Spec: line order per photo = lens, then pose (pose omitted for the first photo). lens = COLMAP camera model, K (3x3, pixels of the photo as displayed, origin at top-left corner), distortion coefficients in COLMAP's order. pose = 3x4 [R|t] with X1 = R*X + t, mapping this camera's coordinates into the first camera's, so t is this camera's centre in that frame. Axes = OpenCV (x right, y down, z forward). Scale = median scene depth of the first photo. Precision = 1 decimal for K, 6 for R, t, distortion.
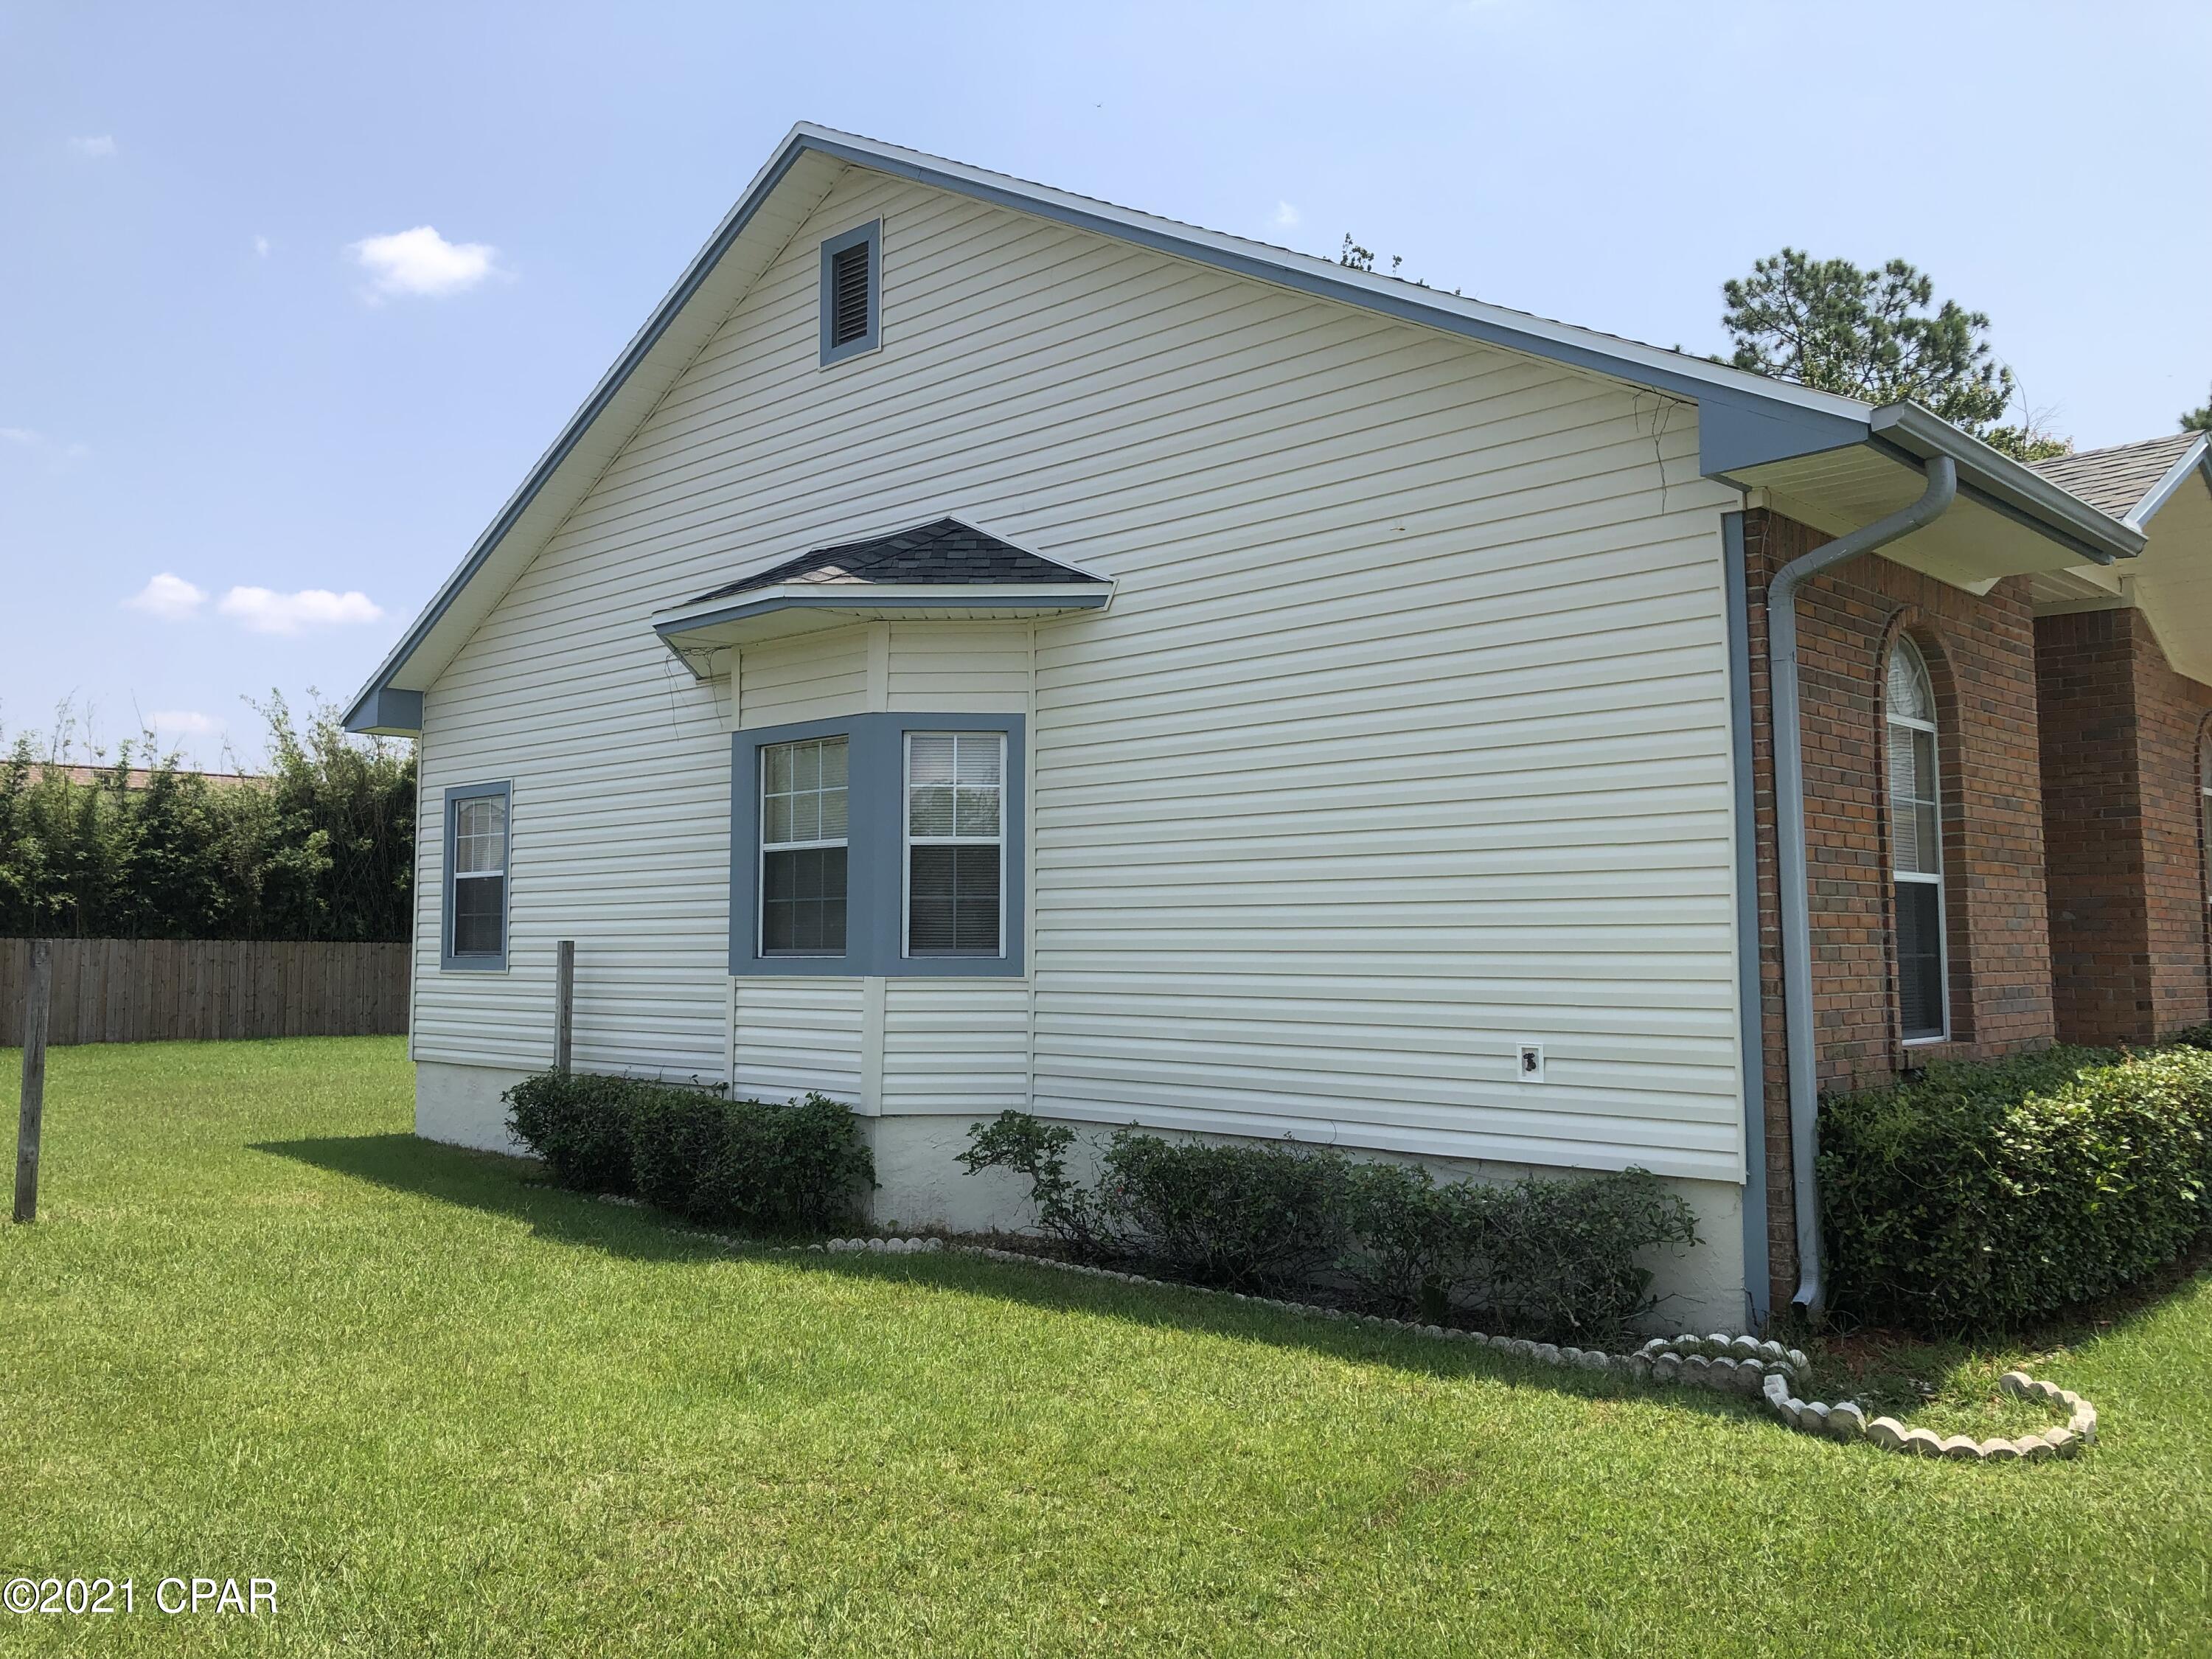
lens RADIAL K [[1806.1, 0, 1106.0], [0, 1806.1, 829.5], [0, 0, 1]] dist [-0.008219, -0.004931]
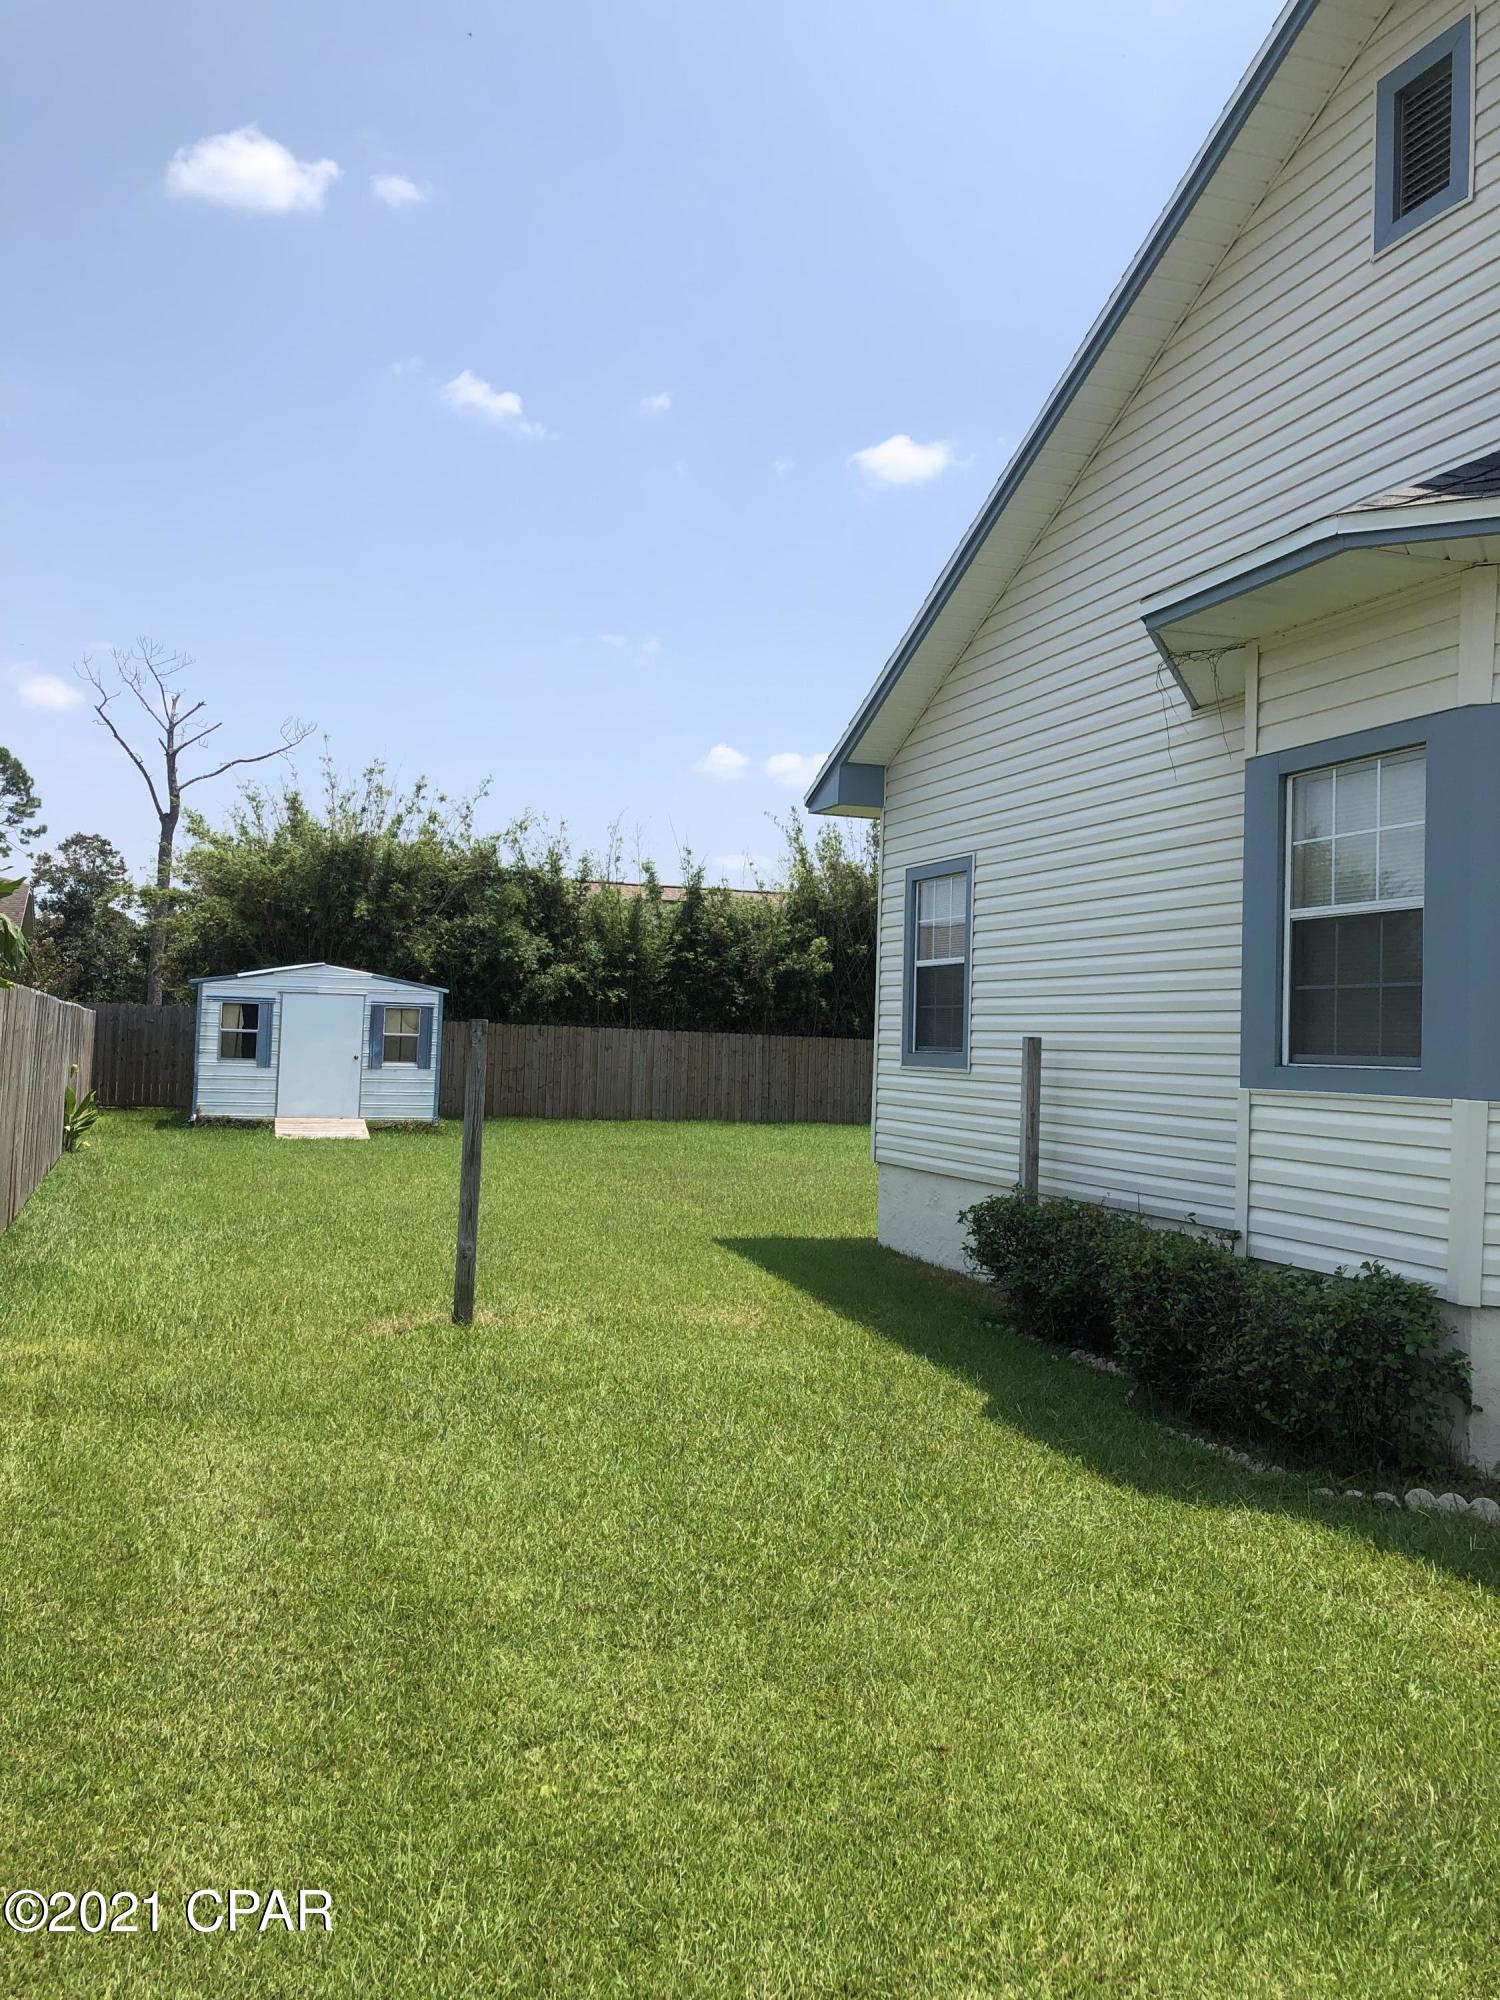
lens RADIAL K [[1657.0, 0, 750.7], [0, 1657.0, 916.7], [0, 0, 1]] dist [0.124480, -0.193010]
pose [[0.894056, -0.002882, -0.447946, -0.067800], [-0.005309, 0.999841, -0.017029, 0.019396], [0.447924, 0.017603, 0.893898, 0.244014]]
